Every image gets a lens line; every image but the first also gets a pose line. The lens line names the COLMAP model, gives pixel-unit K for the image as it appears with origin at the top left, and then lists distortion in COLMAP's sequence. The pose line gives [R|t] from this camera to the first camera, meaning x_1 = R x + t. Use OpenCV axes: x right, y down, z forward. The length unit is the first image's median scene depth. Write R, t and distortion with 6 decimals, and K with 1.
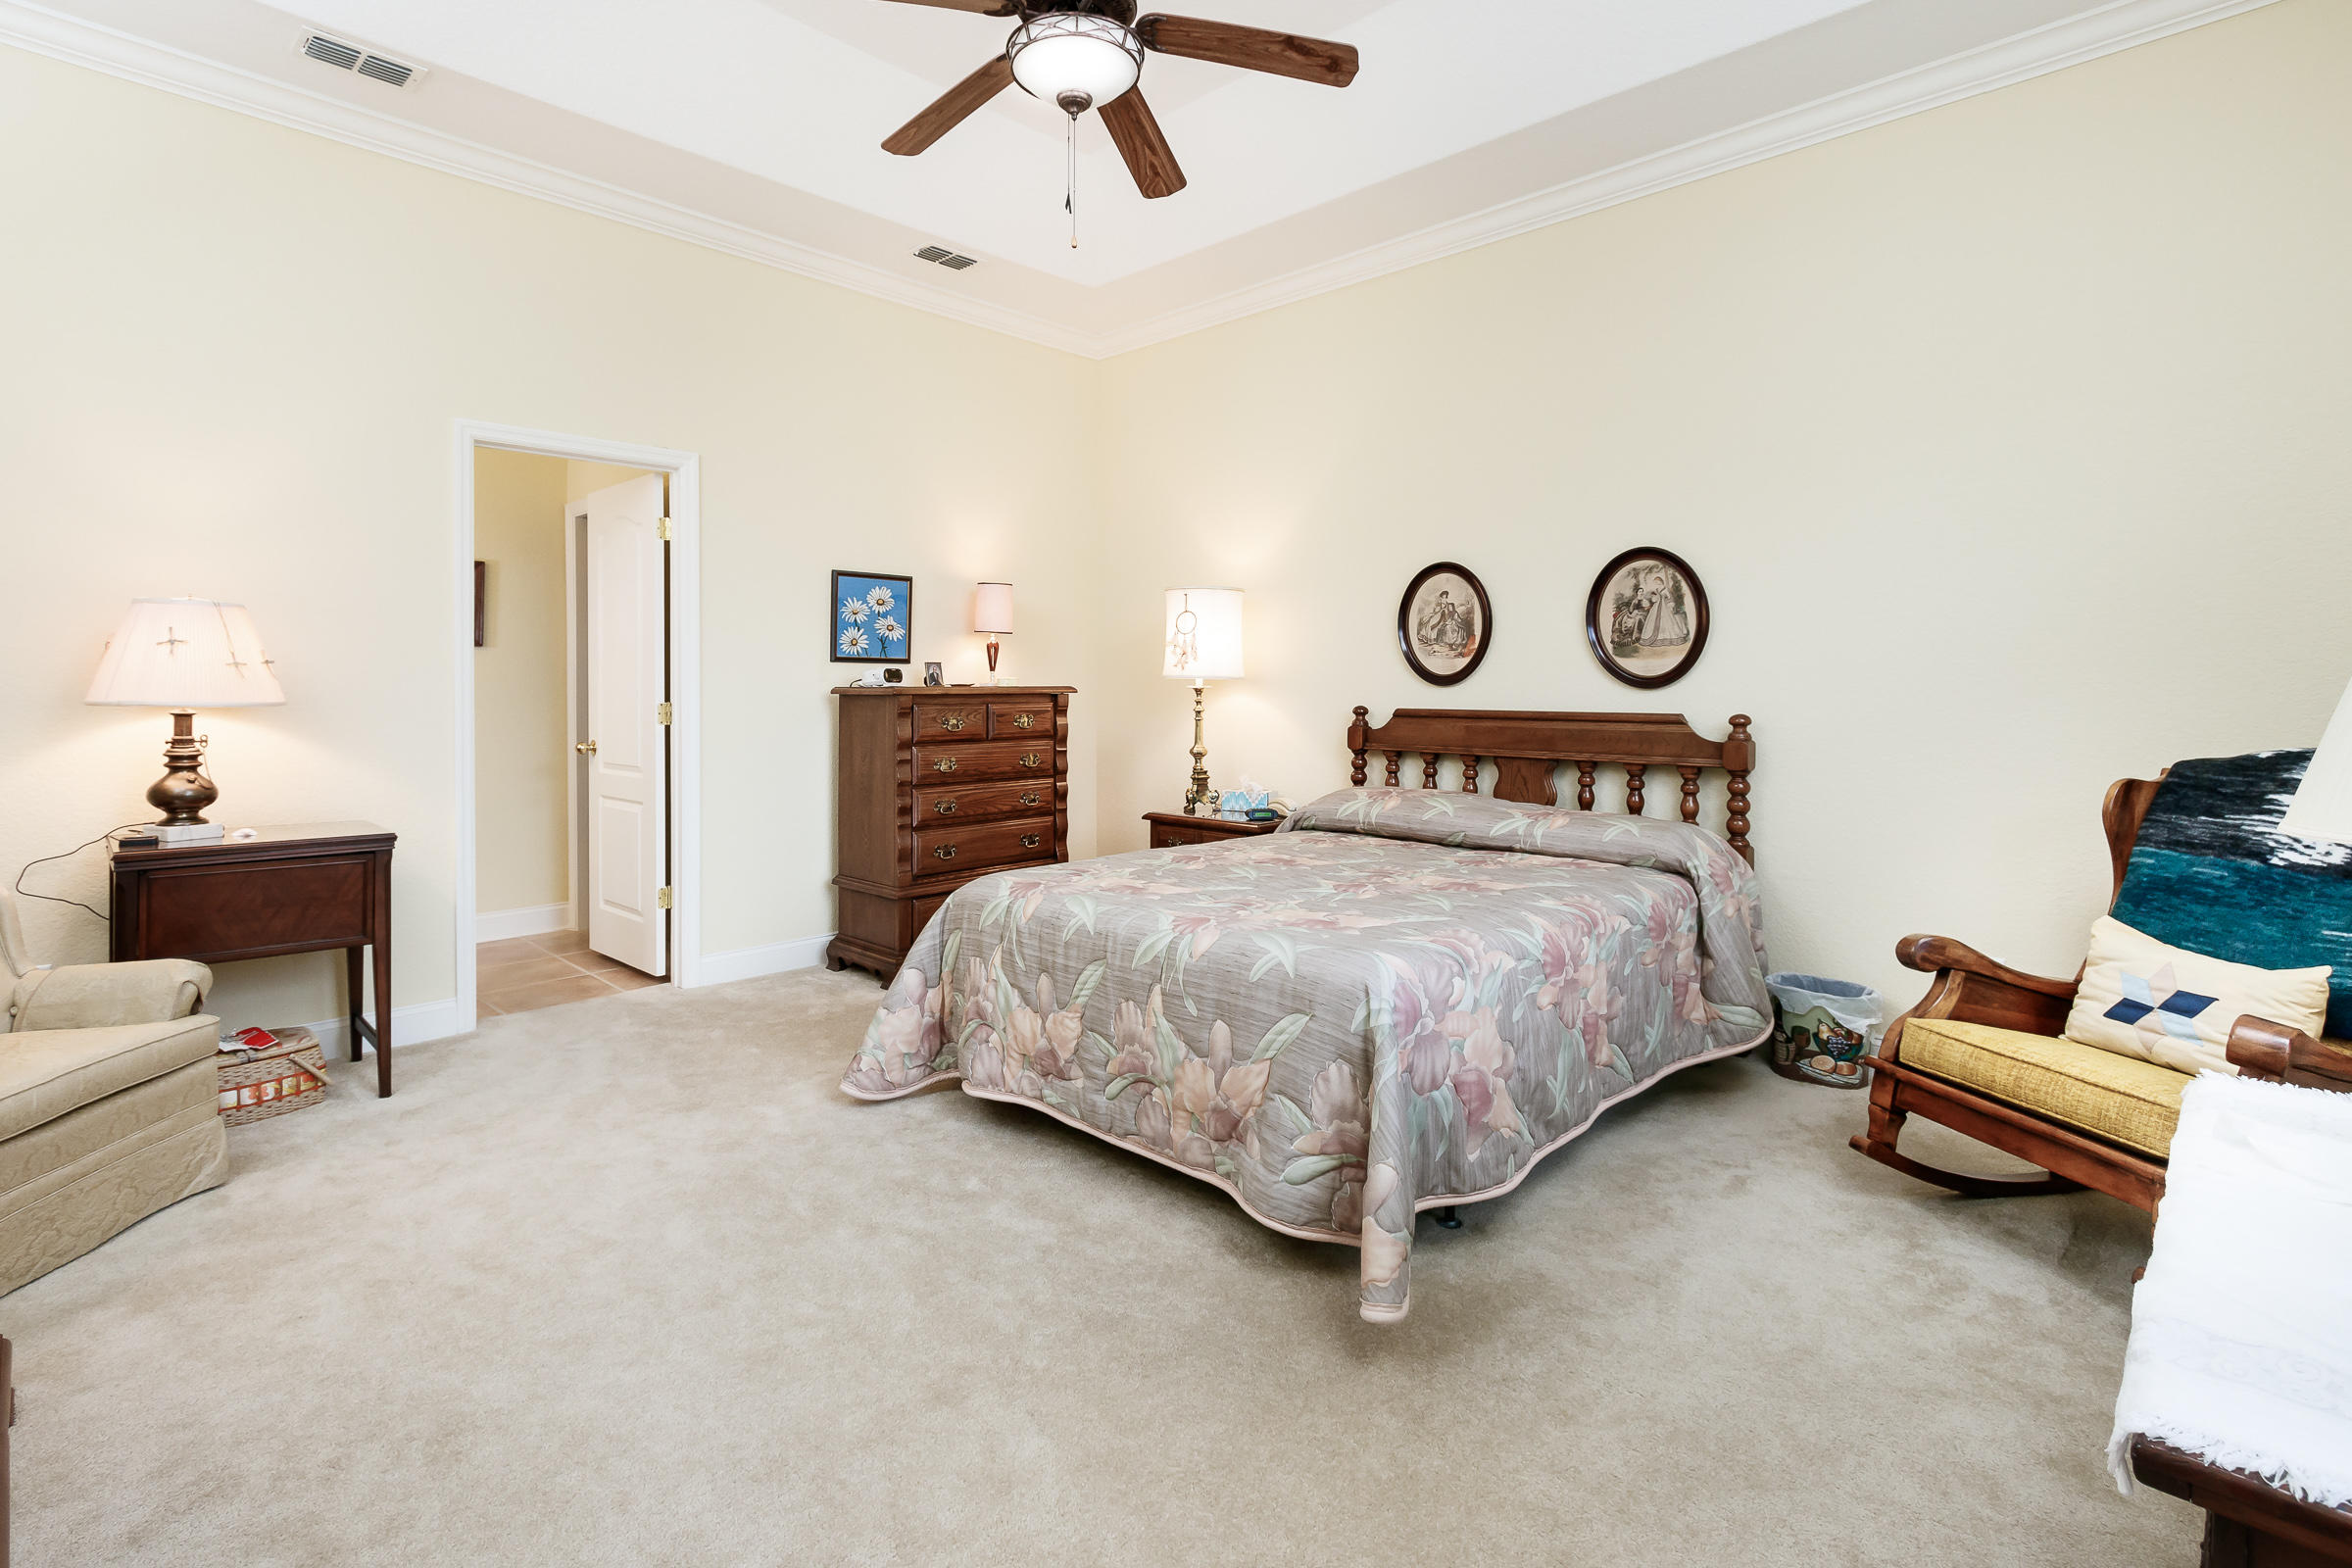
lens RADIAL K [[1116.9, 0, 1138.1], [0, 1116.9, 718.7], [0, 0, 1]] dist [0.002394, -0.000011]
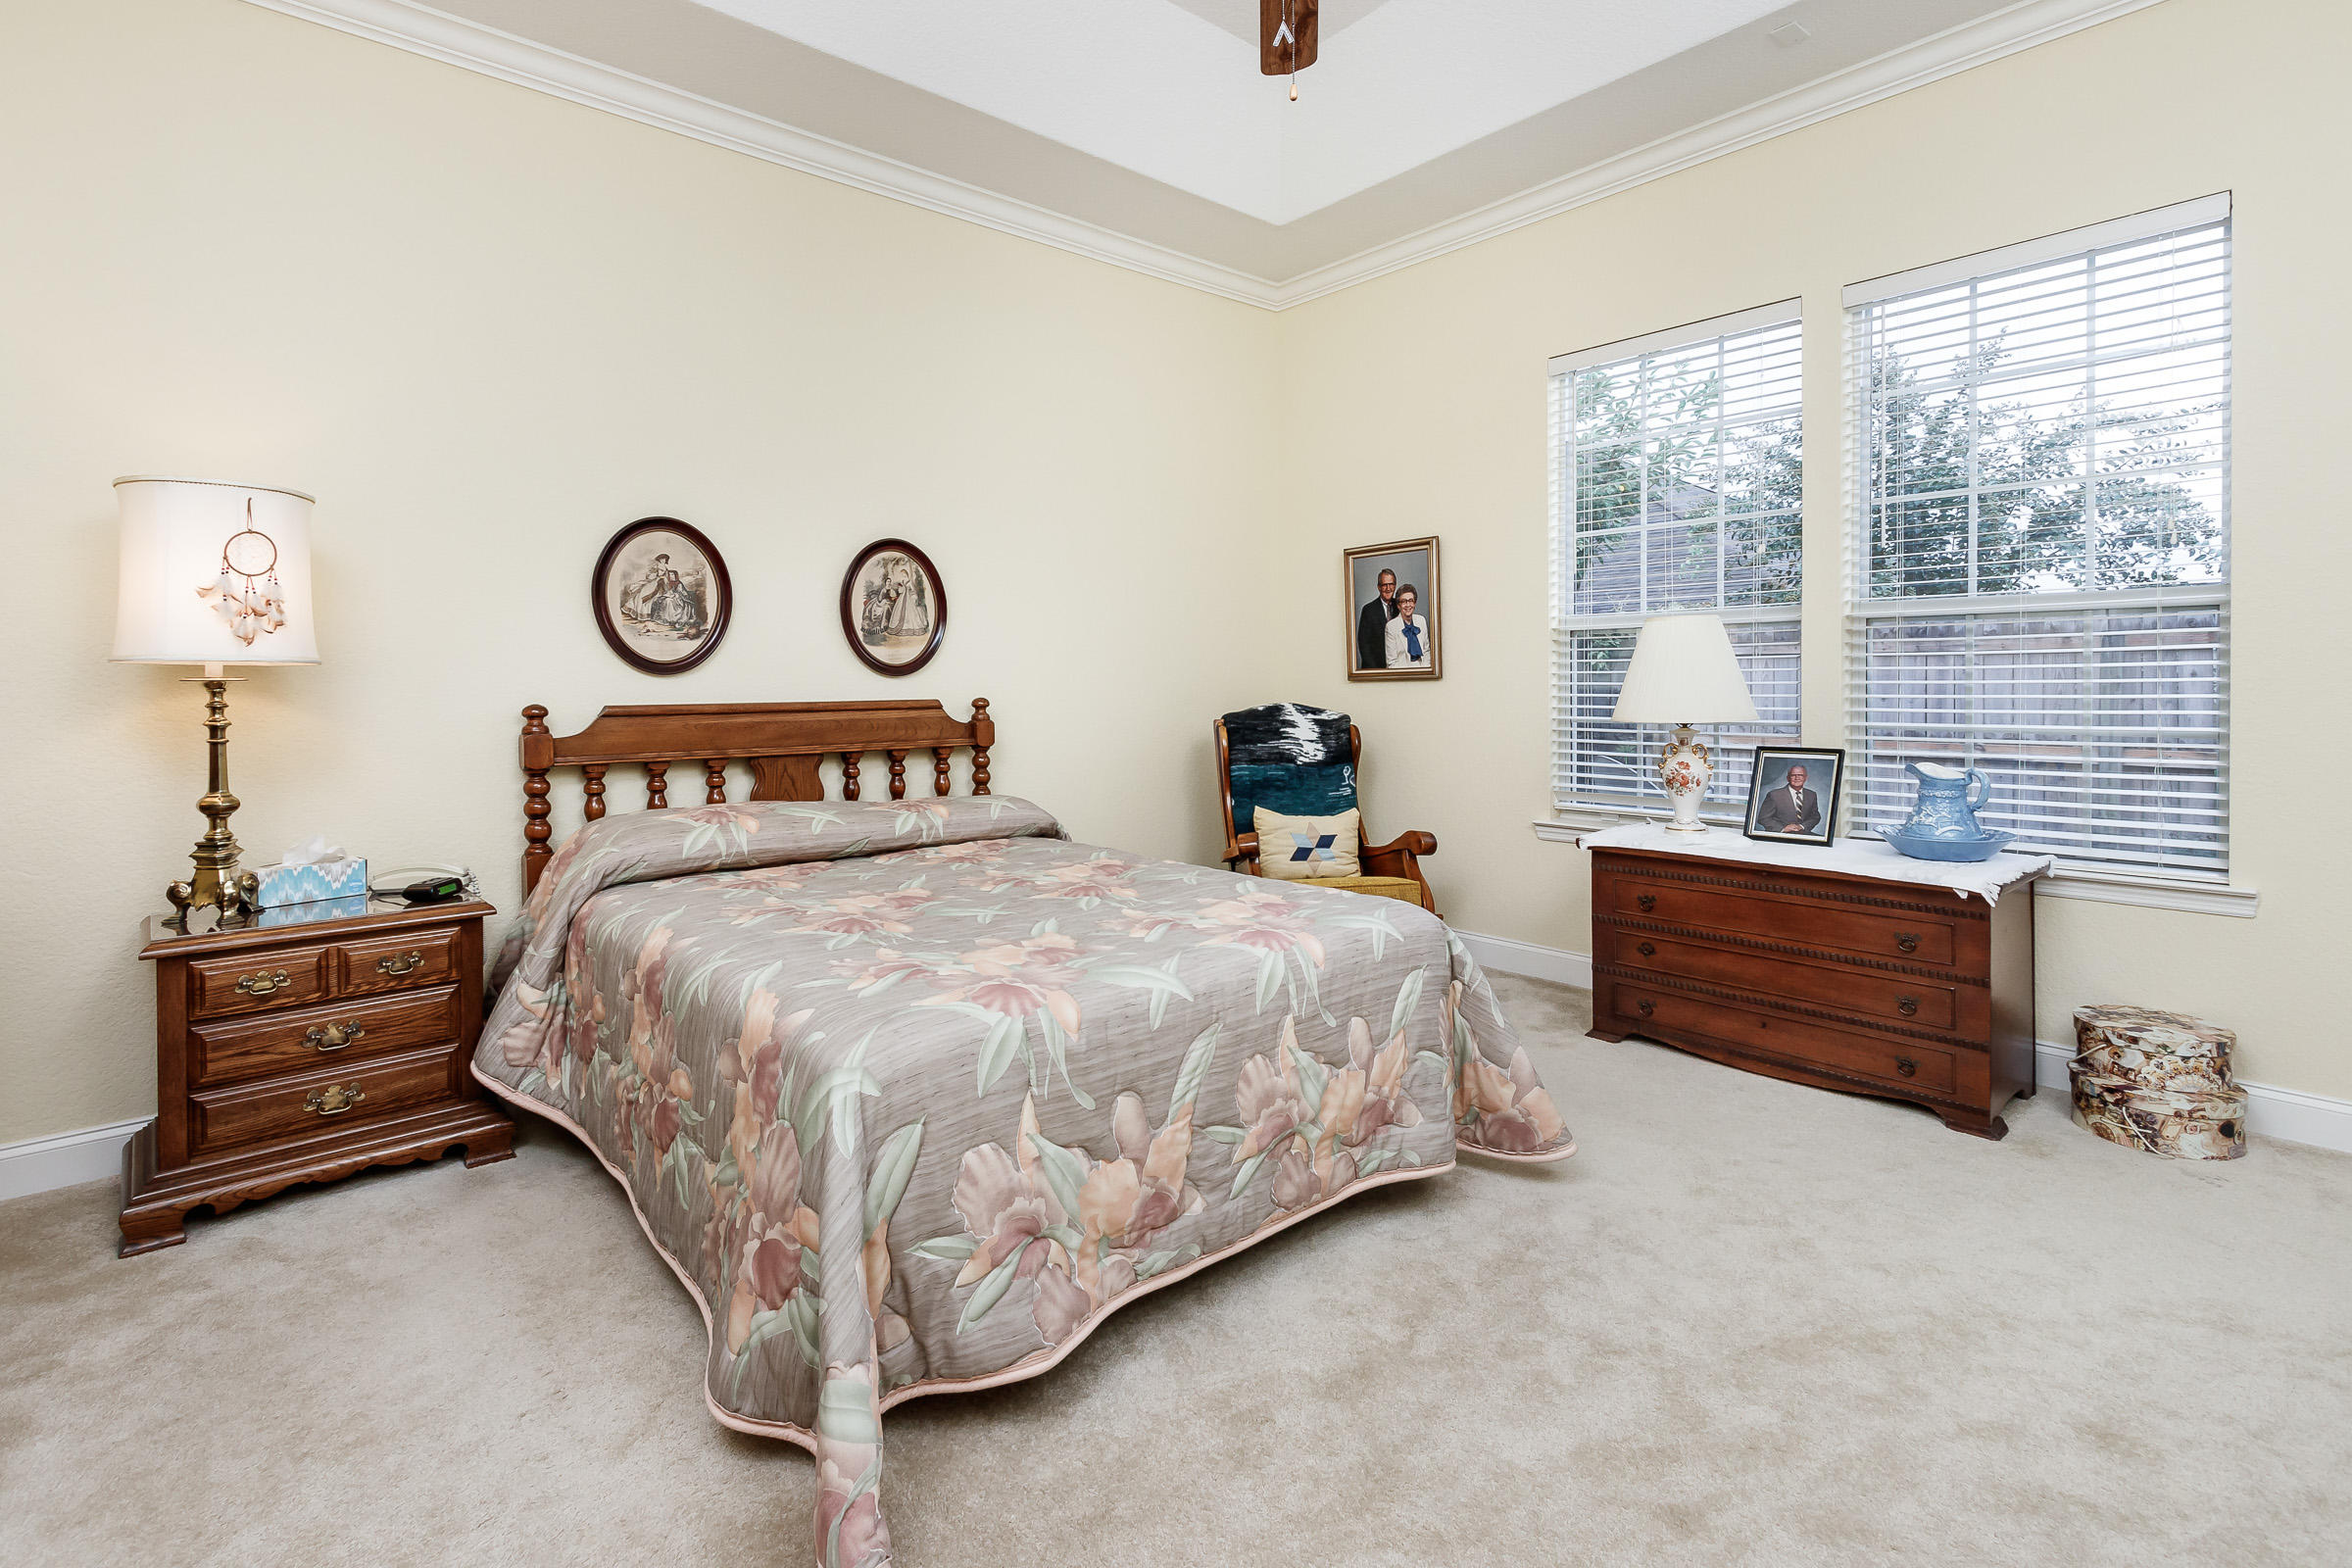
lens RADIAL K [[1116.9, 0, 1138.1], [0, 1116.9, 718.7], [0, 0, 1]] dist [0.002394, -0.000011]
pose [[0.077440, -0.038302, 0.996261, -0.553667], [0.039055, 0.998611, 0.035356, -0.015454], [-0.996232, 0.036171, 0.078828, 0.693302]]
